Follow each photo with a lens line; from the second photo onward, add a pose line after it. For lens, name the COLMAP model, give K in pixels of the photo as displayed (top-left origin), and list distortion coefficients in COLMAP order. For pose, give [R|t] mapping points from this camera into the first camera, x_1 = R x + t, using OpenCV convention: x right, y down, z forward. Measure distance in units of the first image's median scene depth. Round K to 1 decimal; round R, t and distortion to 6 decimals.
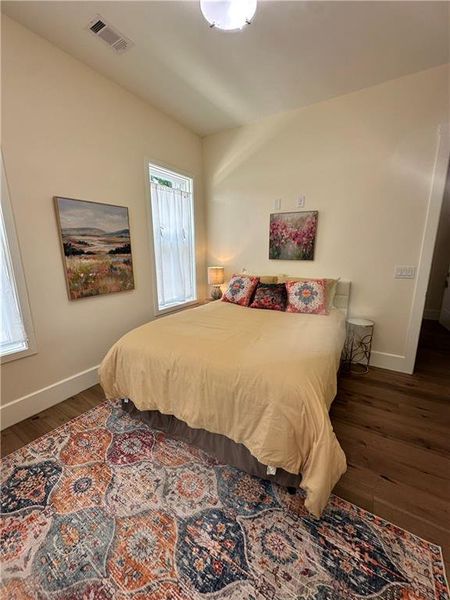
lens RADIAL K [[241.7, 0, 225.0], [0, 241.7, 300.0], [0, 0, 1]] dist [0.000425, 0.000119]
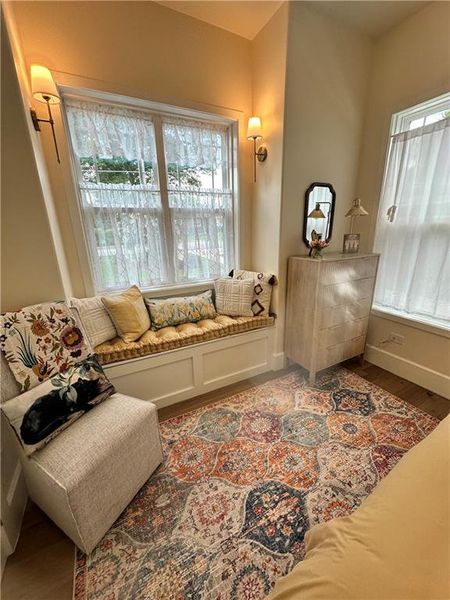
lens RADIAL K [[241.7, 0, 225.0], [0, 241.7, 300.0], [0, 0, 1]] dist [0.000425, 0.000119]
pose [[-0.504983, 0.259709, -0.823130, 0.665754], [-0.152720, 0.911727, 0.381354, -0.232192], [0.849511, 0.318286, -0.420744, 0.899147]]
